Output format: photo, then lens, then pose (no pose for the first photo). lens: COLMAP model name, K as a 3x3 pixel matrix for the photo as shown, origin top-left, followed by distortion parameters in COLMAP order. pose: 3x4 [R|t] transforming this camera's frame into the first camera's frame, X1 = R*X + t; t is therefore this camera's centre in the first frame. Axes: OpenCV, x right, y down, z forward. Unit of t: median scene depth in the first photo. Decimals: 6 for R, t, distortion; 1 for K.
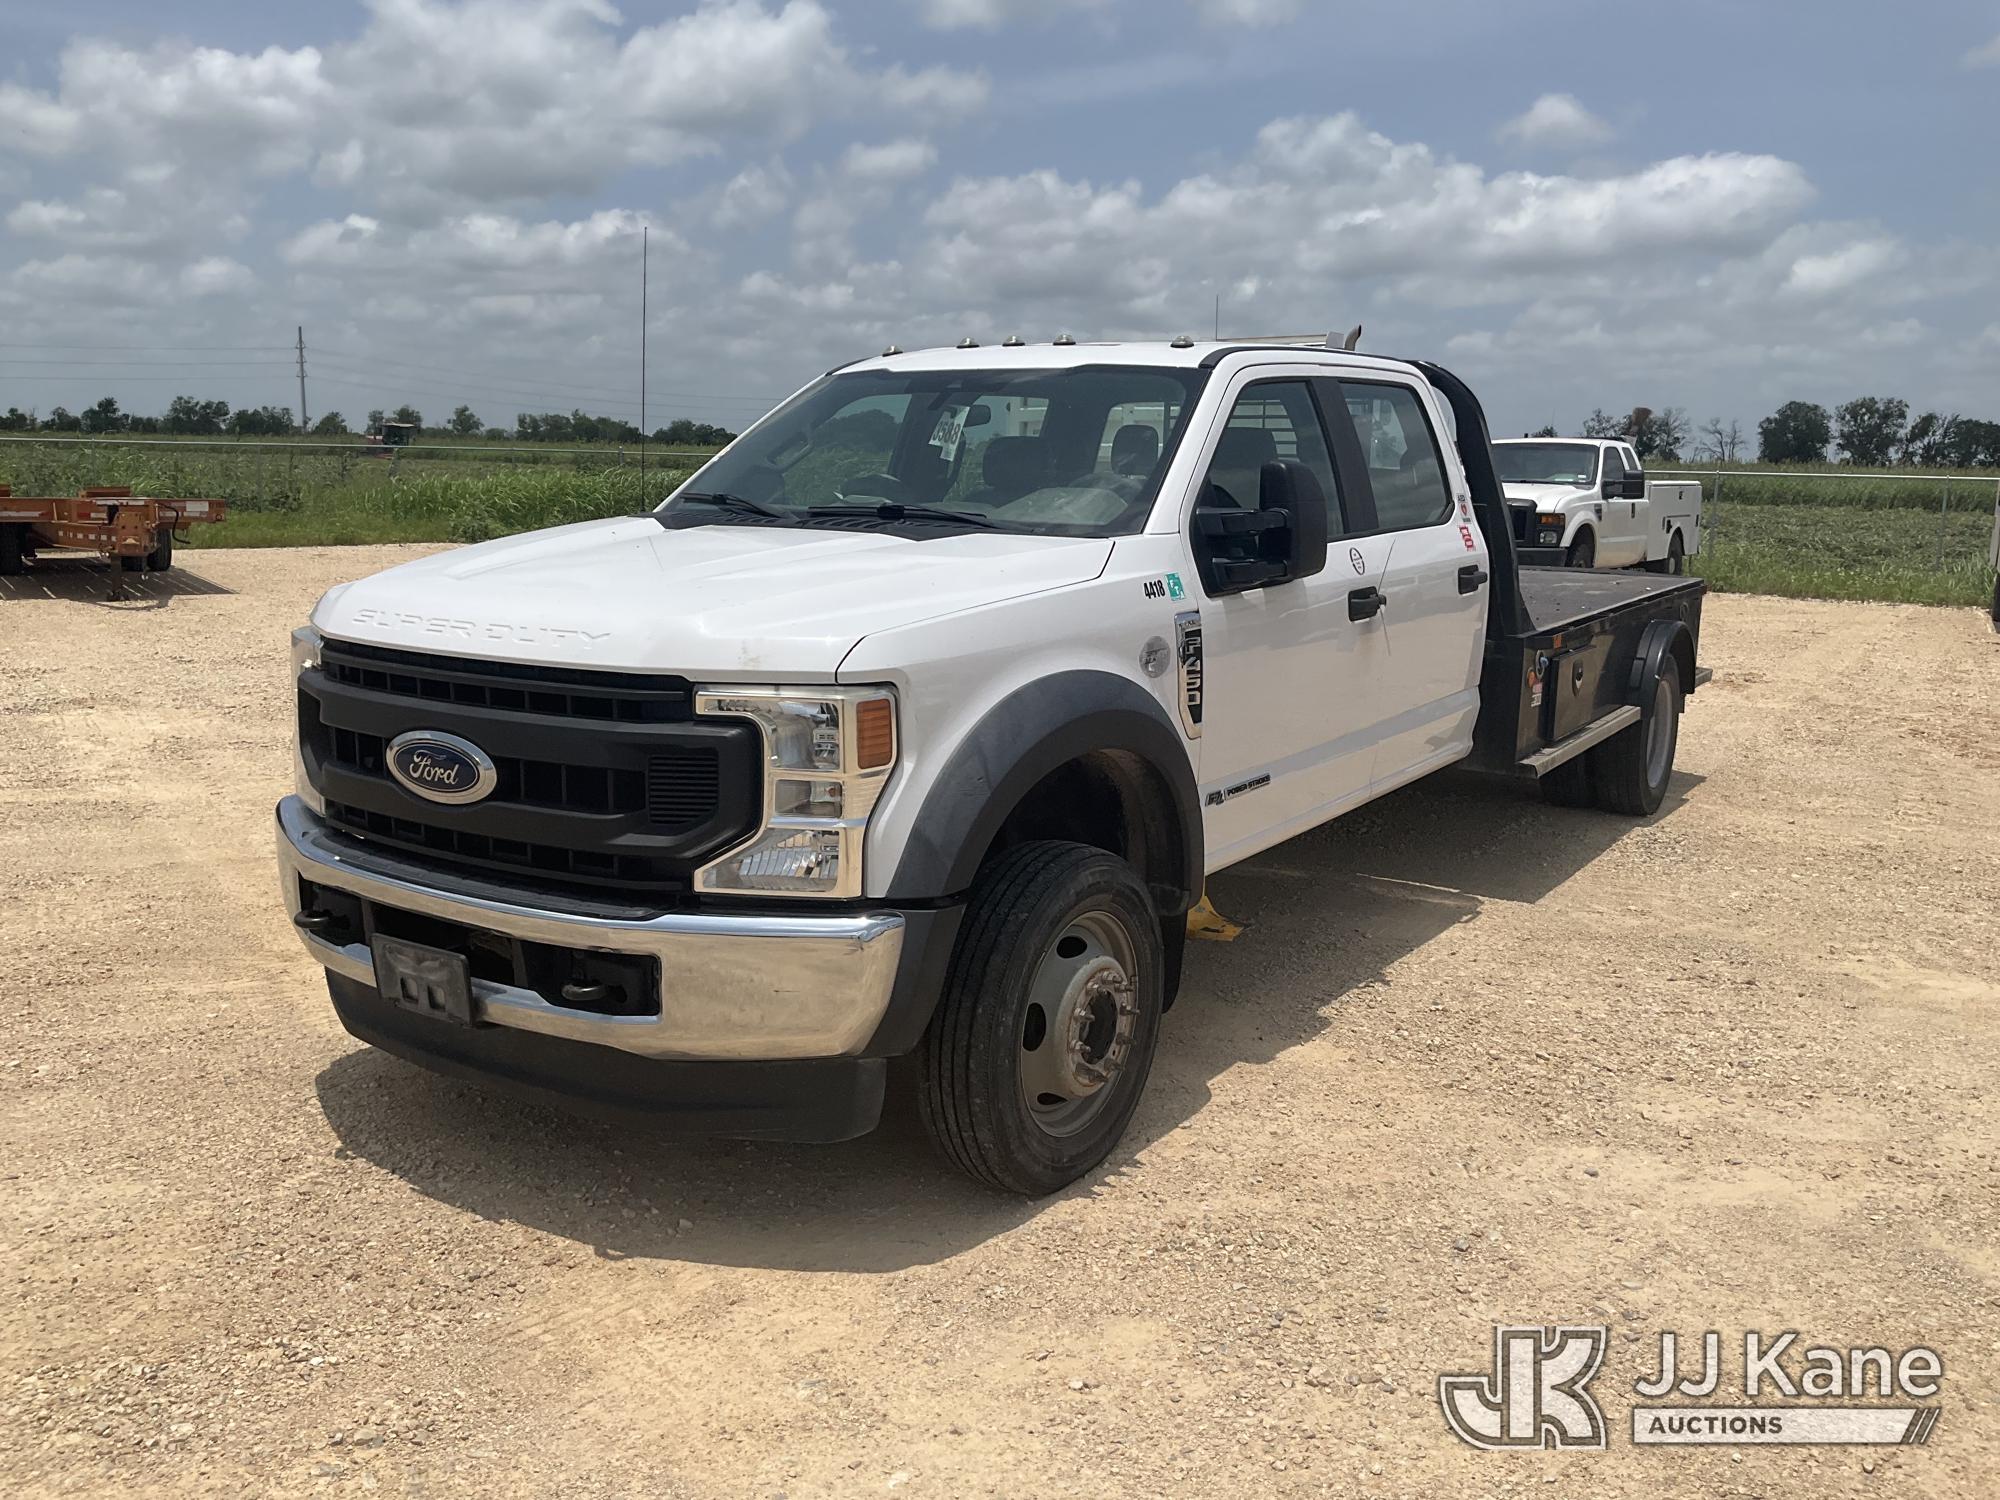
lens RADIAL K [[1750.1, 0, 995.1], [0, 1750.1, 760.5], [0, 0, 1]] dist [0.052112, -0.035973]
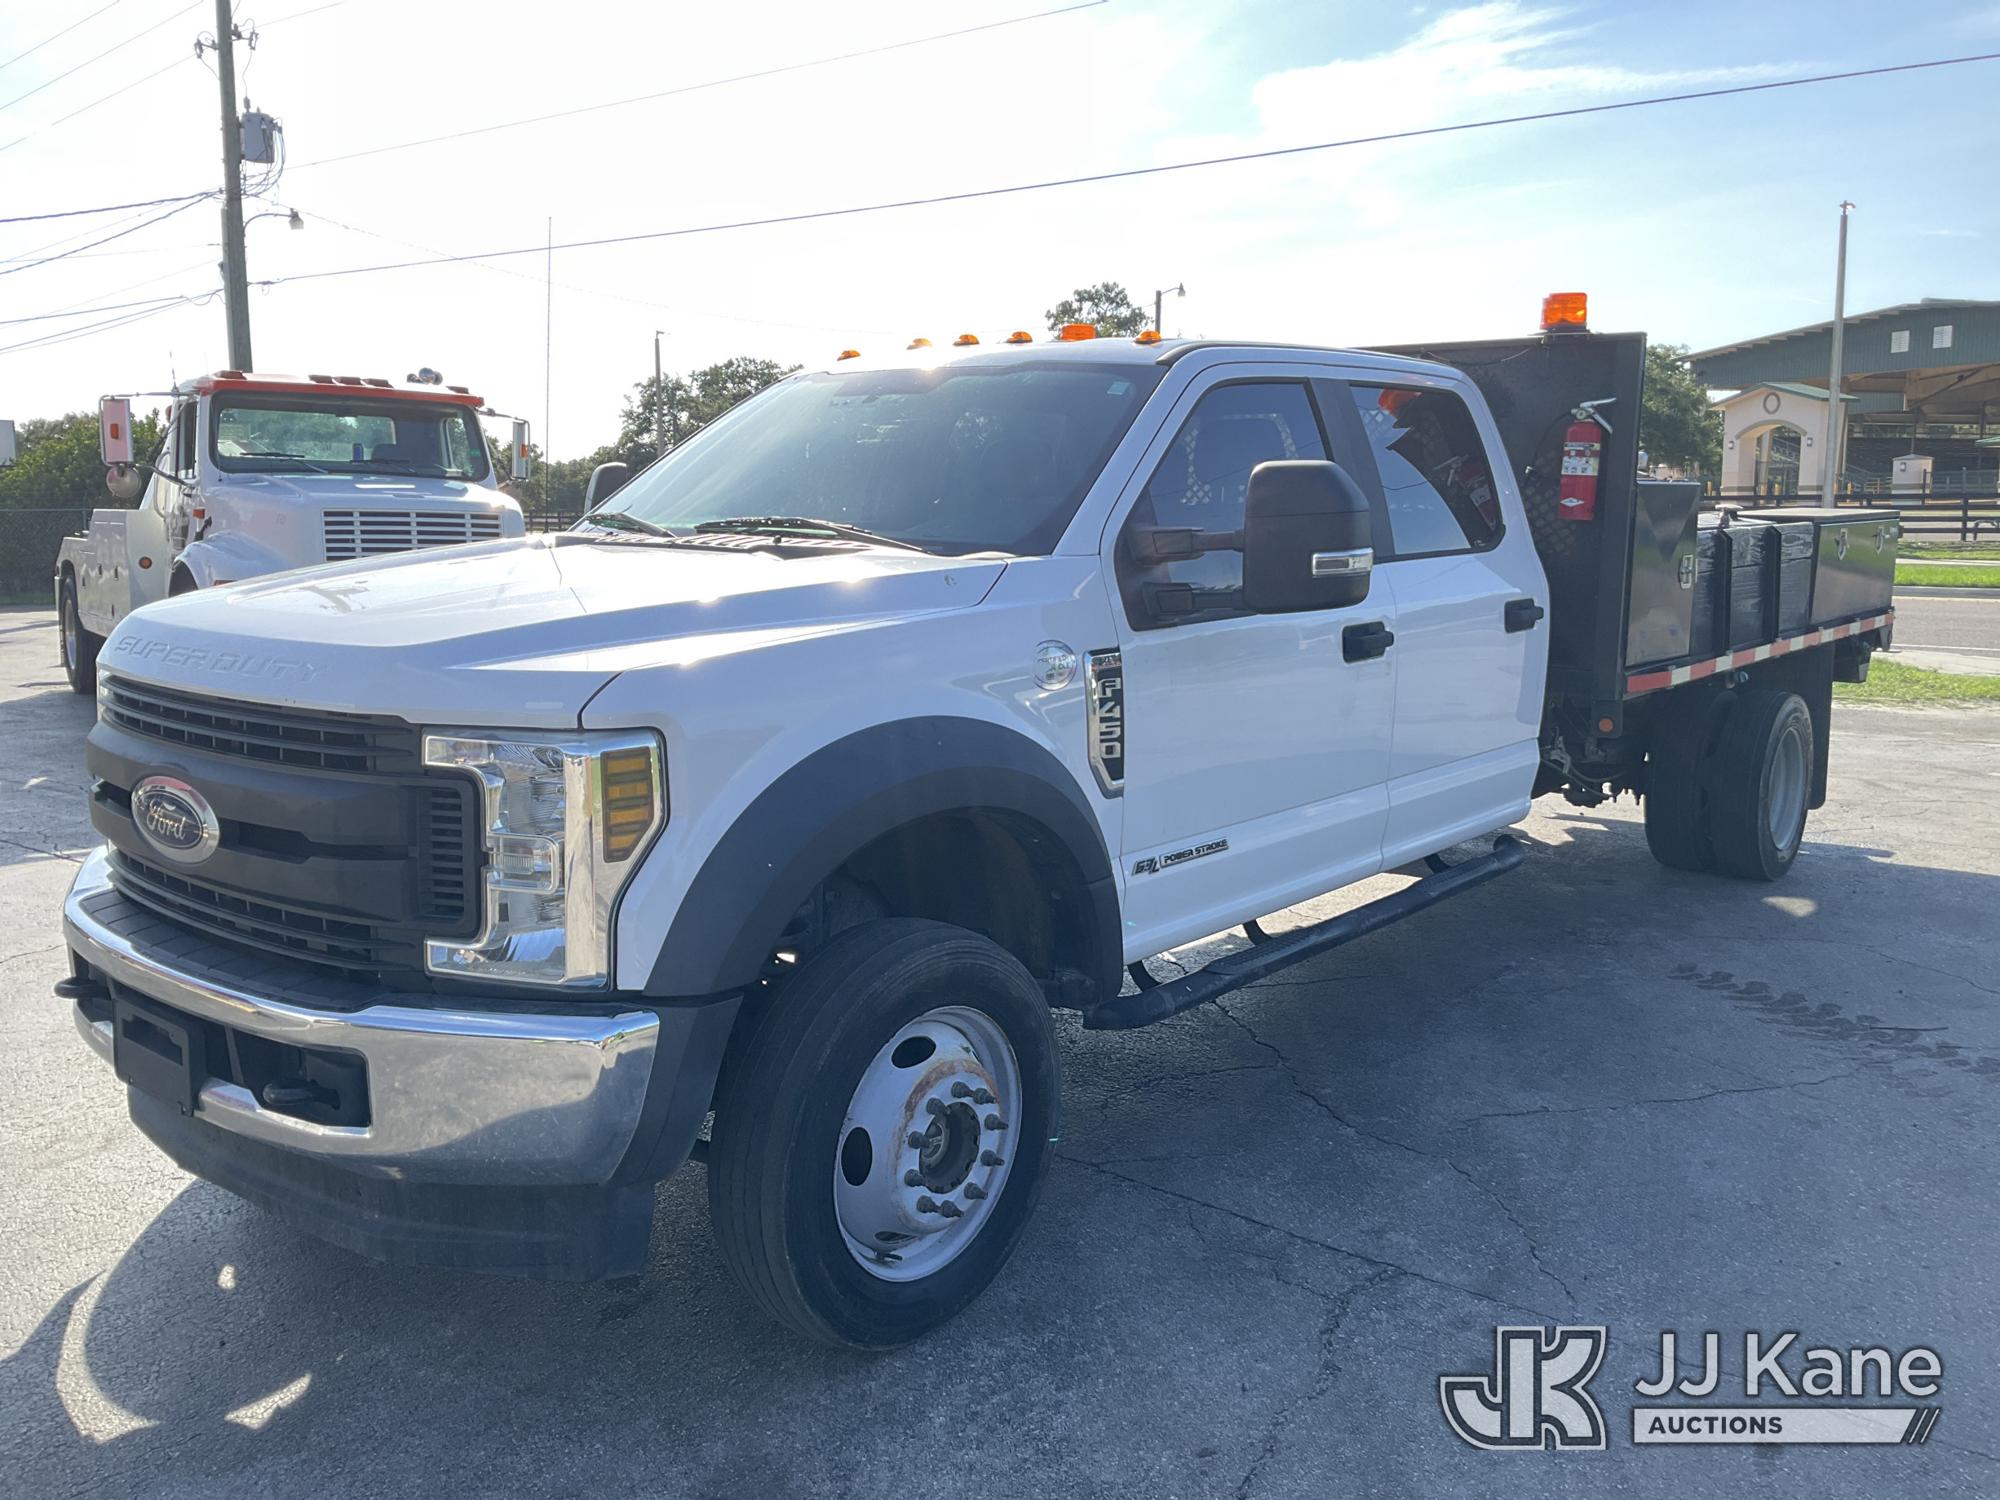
lens RADIAL K [[1750.1, 0, 1004.6], [0, 1750.1, 767.3], [0, 0, 1]] dist [0.052112, -0.035973]
pose [[0.994186, 0.015316, -0.106580, 0.168253], [-0.017281, 0.999697, -0.017537, -0.012737], [0.106279, 0.019277, 0.994150, 0.171076]]
